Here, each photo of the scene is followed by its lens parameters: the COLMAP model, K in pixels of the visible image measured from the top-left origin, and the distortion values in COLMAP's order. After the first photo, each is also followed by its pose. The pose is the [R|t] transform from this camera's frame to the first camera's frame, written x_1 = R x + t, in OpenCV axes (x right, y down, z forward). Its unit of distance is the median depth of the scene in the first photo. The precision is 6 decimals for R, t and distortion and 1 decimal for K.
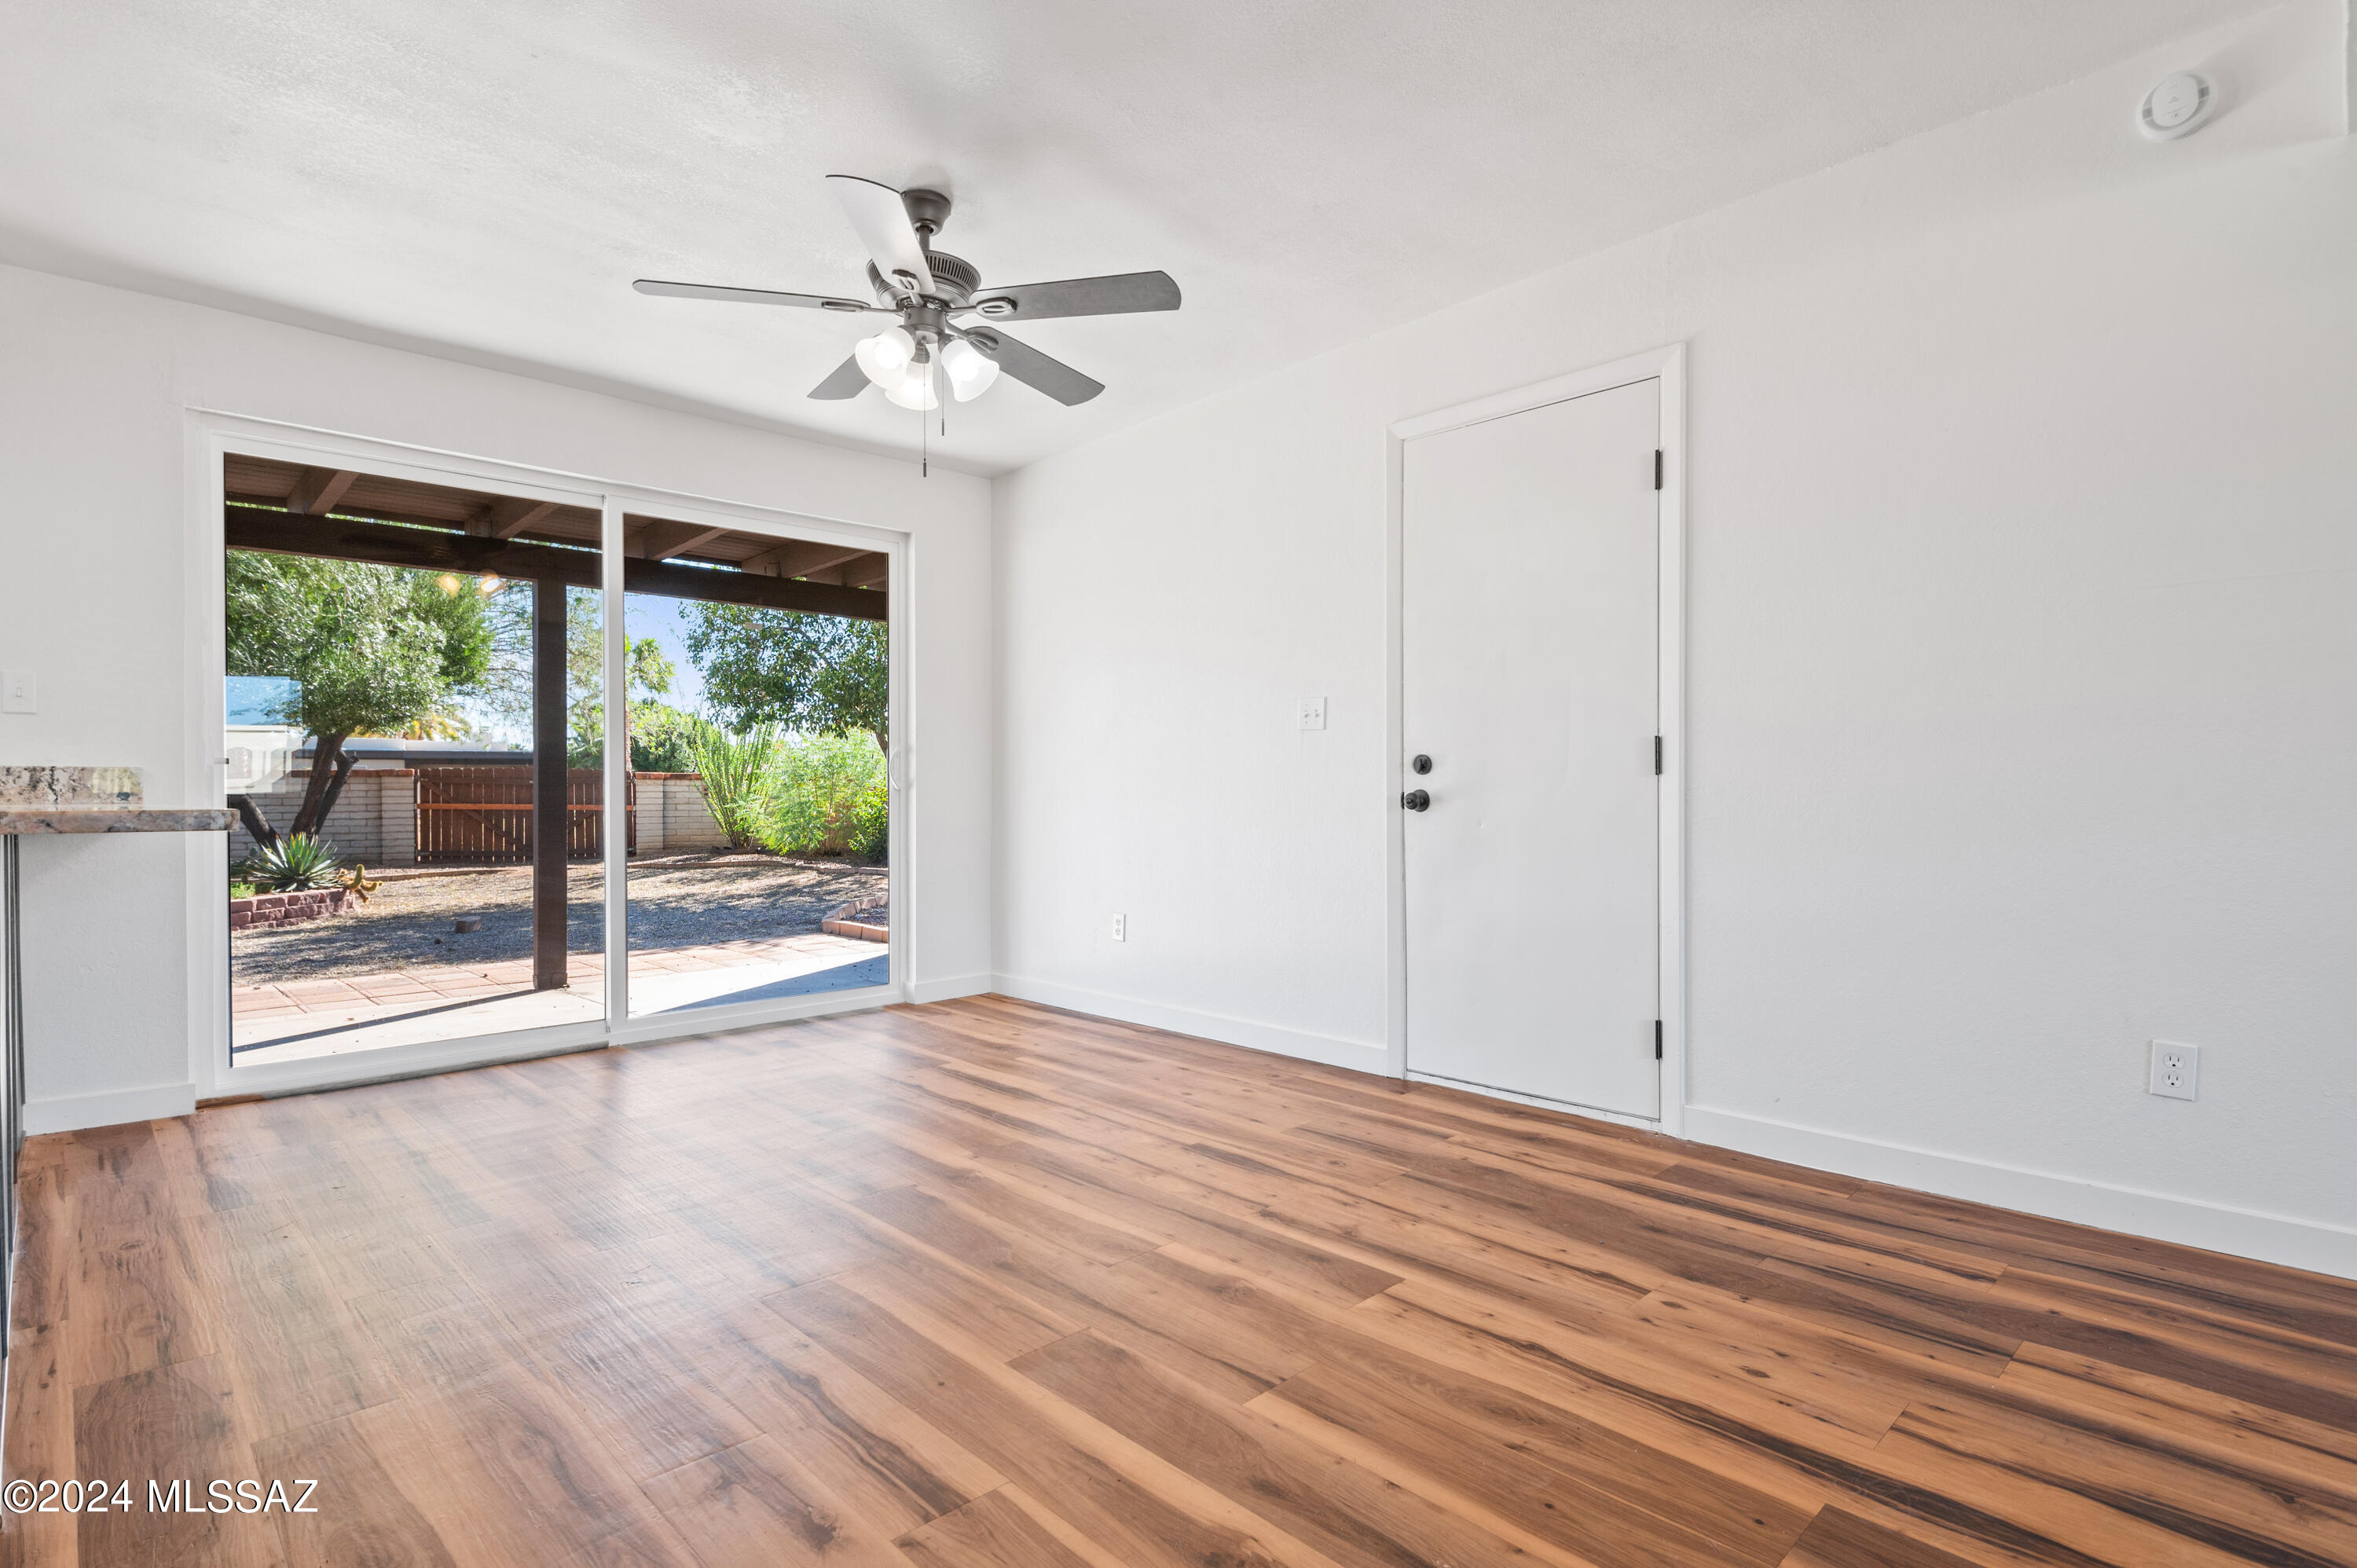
lens RADIAL K [[1170.8, 0, 1169.6], [0, 1170.8, 806.5], [0, 0, 1]] dist [-0.016943, 0.002721]
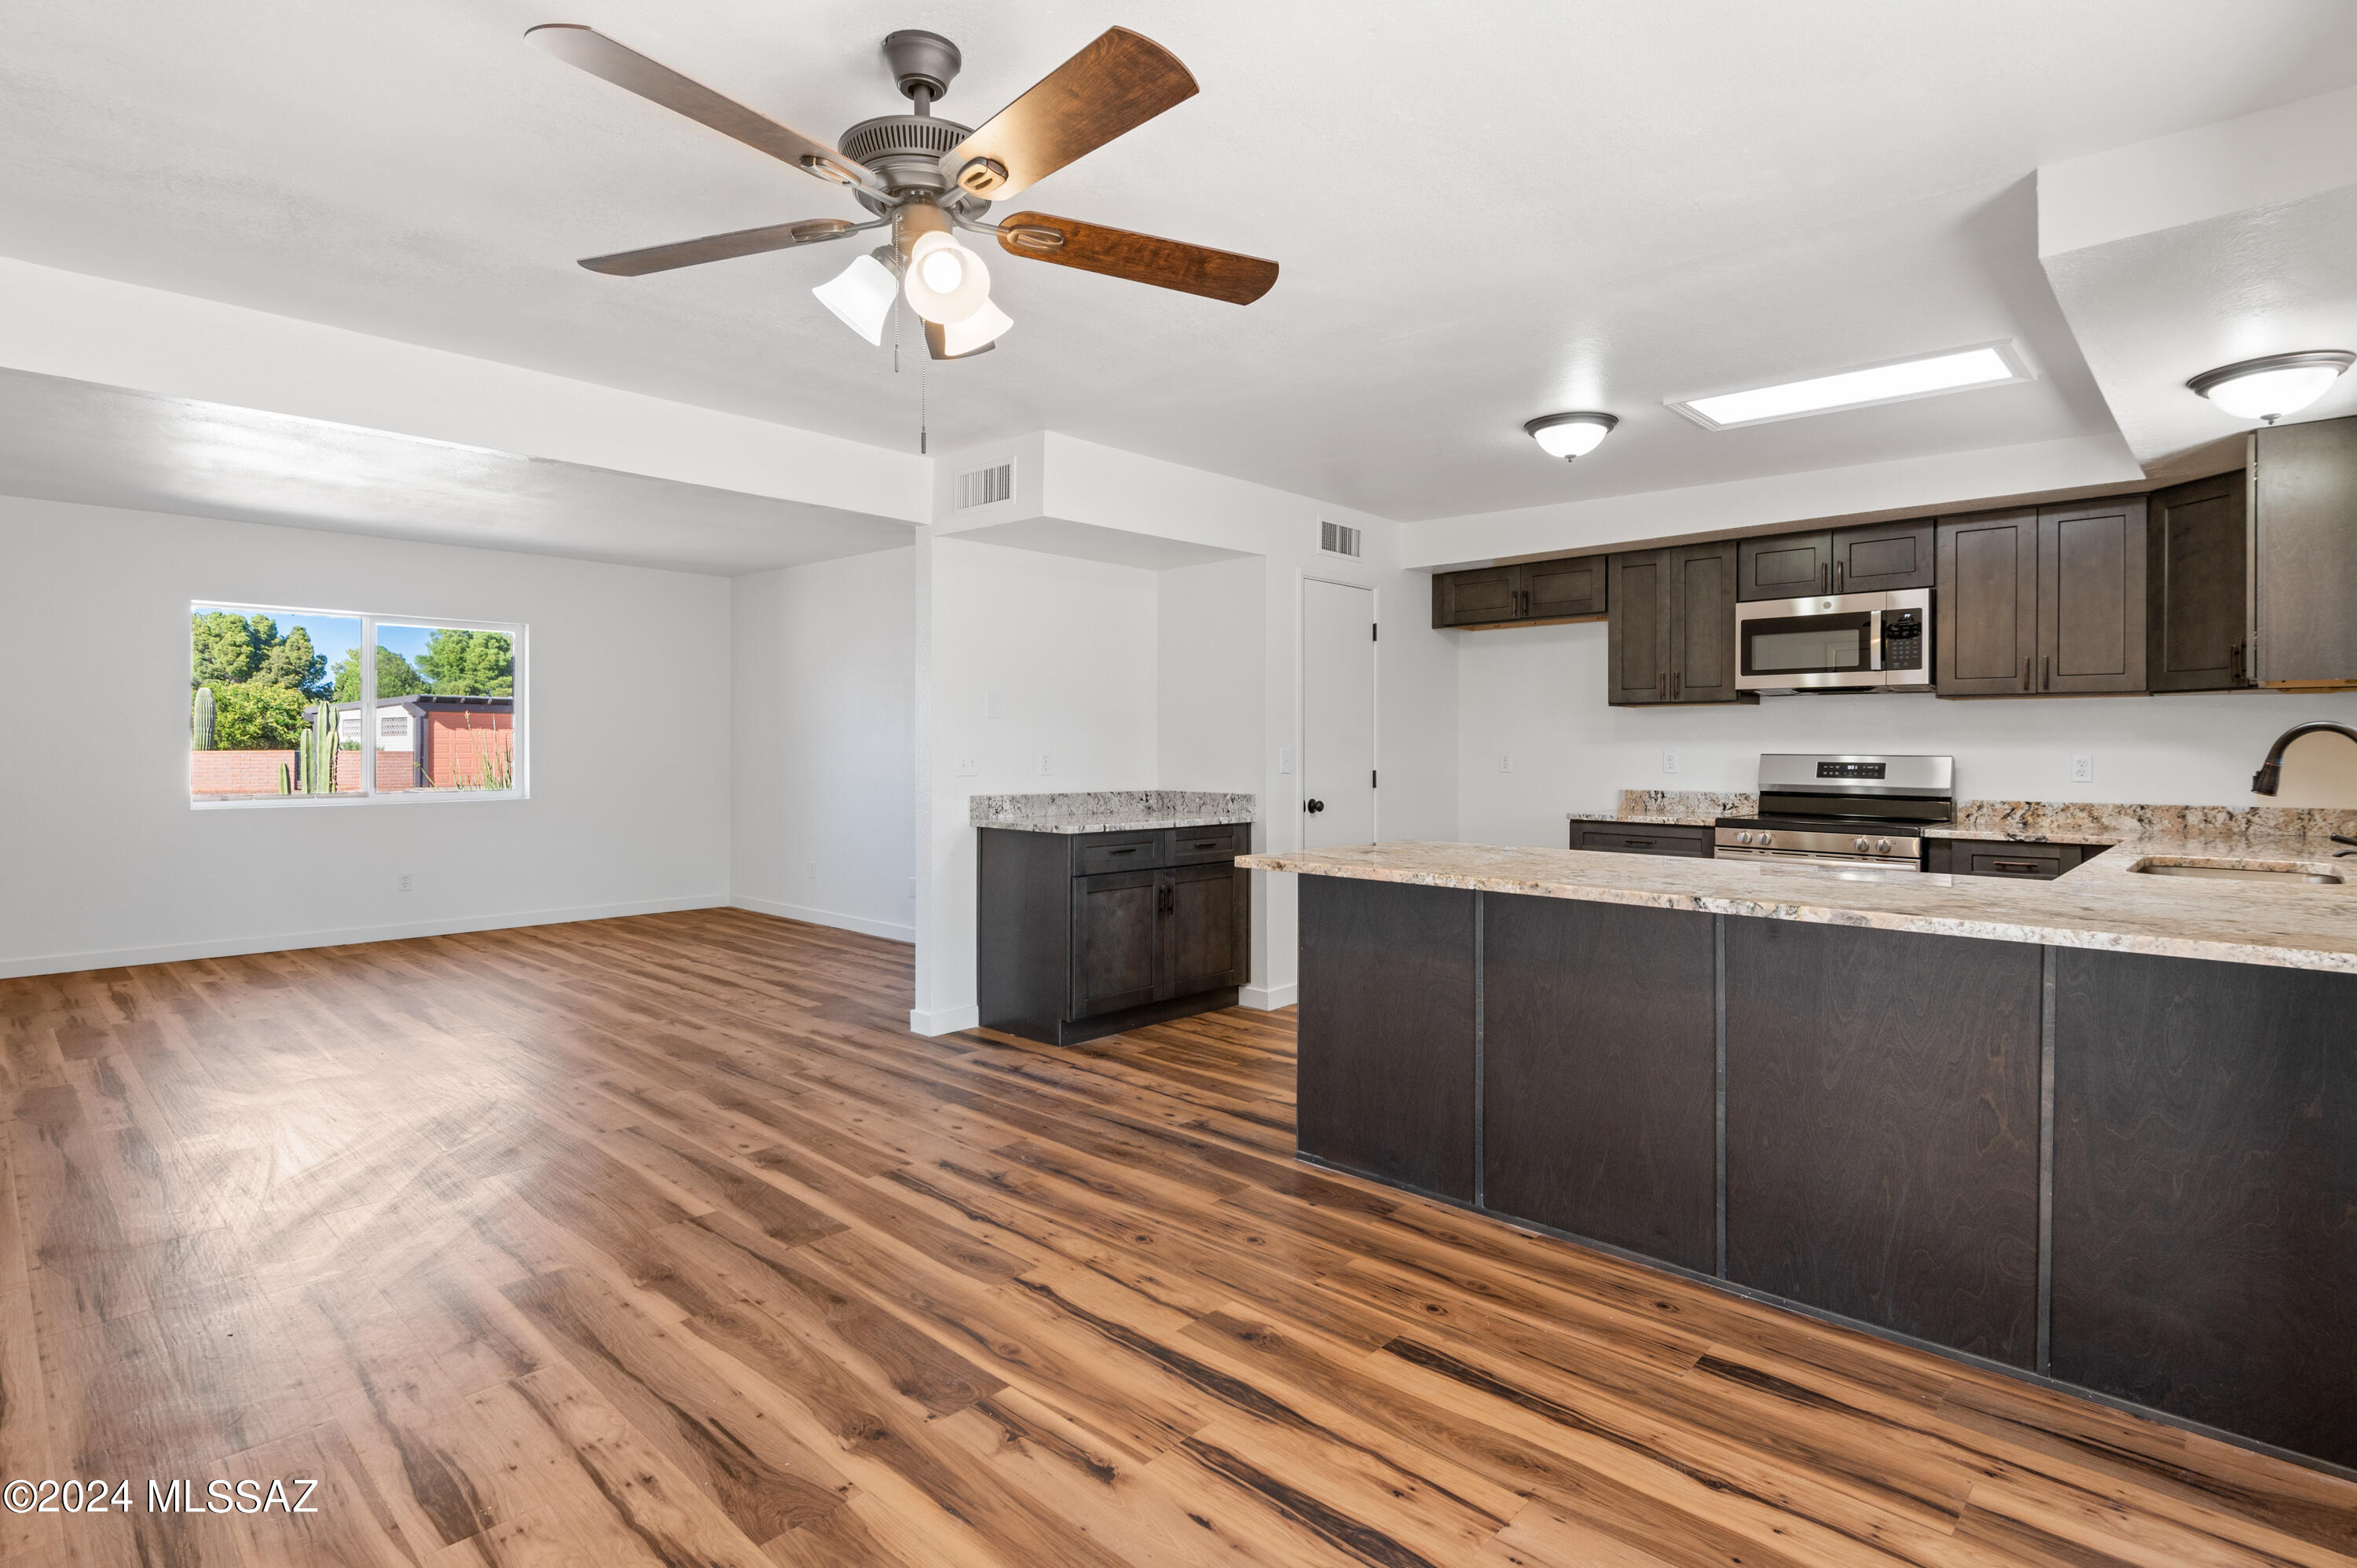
lens RADIAL K [[1170.8, 0, 1138.8], [0, 1170.8, 746.6], [0, 0, 1]] dist [-0.016943, 0.002721]
pose [[-0.999806, -0.001217, -0.019672, -0.298345], [-0.001710, 0.999685, 0.025057, -0.118348], [0.019636, 0.025086, -0.999492, 1.546630]]
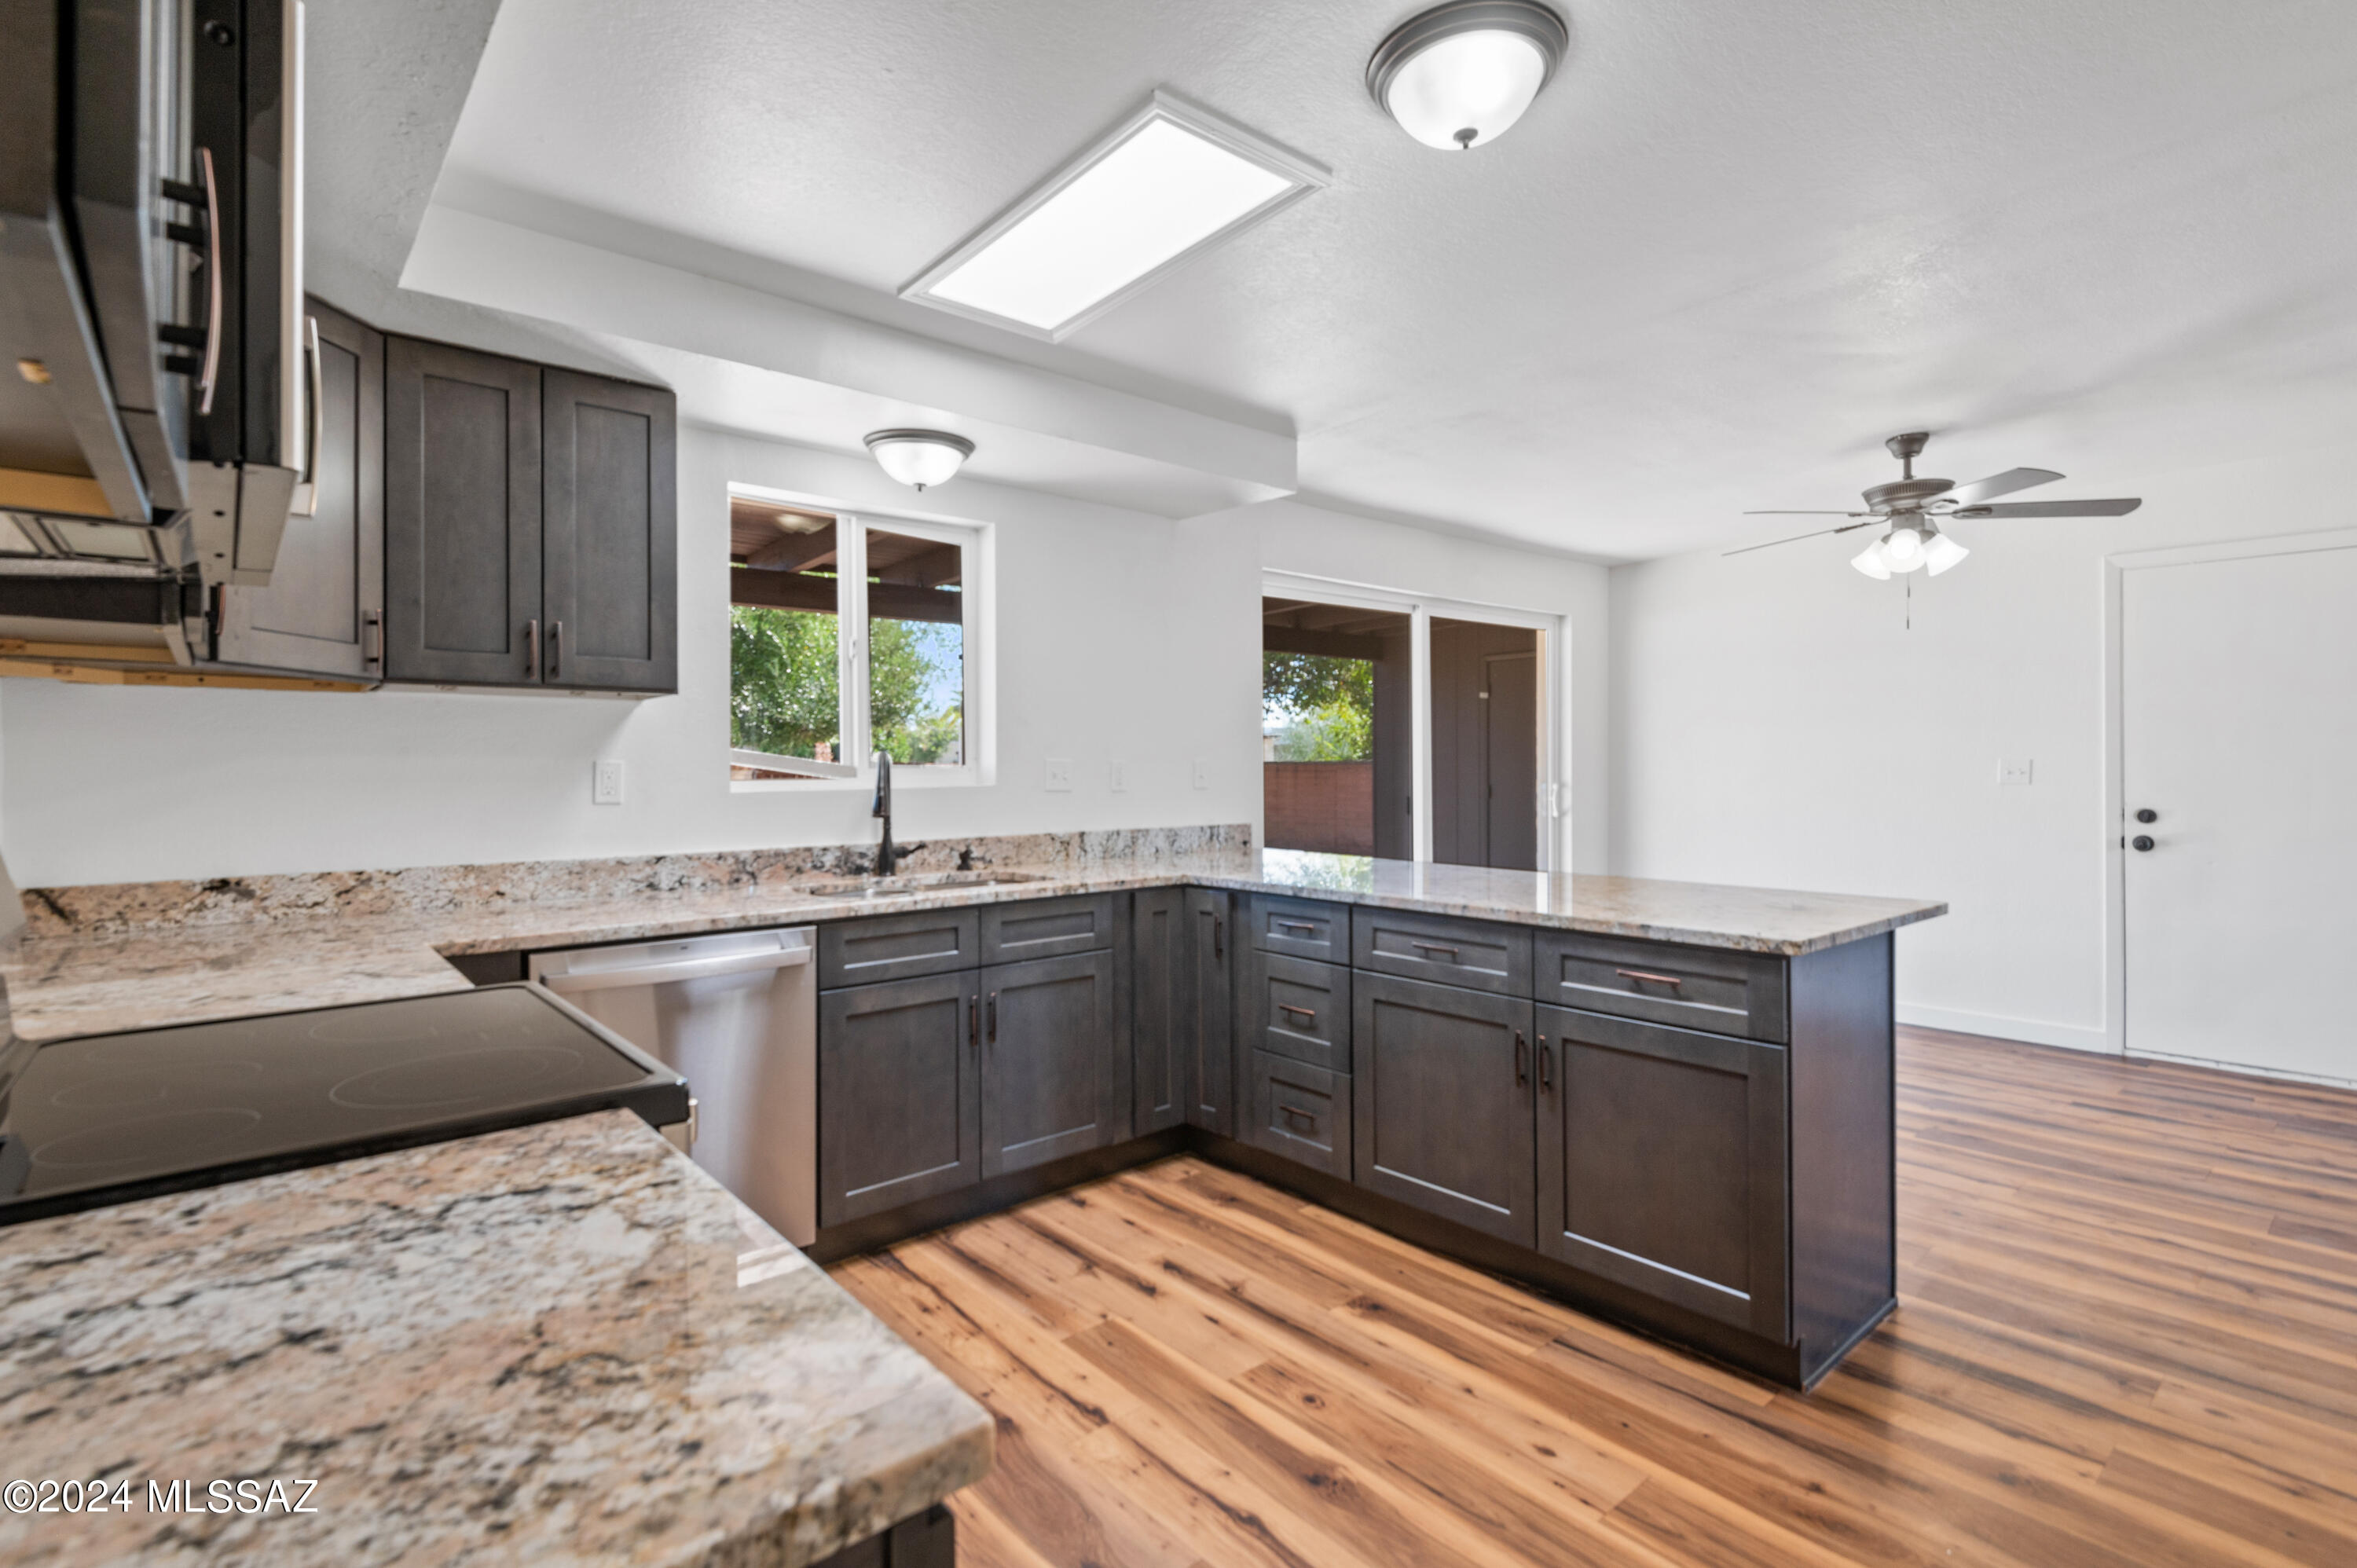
lens RADIAL K [[1106.2, 0, 1161.6], [0, 1106.2, 764.7], [0, 0, 1]] dist [0.015429, -0.004801]
pose [[0.997924, -0.004758, -0.064232, -0.945018], [0.003172, 0.999688, -0.024774, -0.076454], [0.064330, 0.024519, 0.997627, -0.381305]]
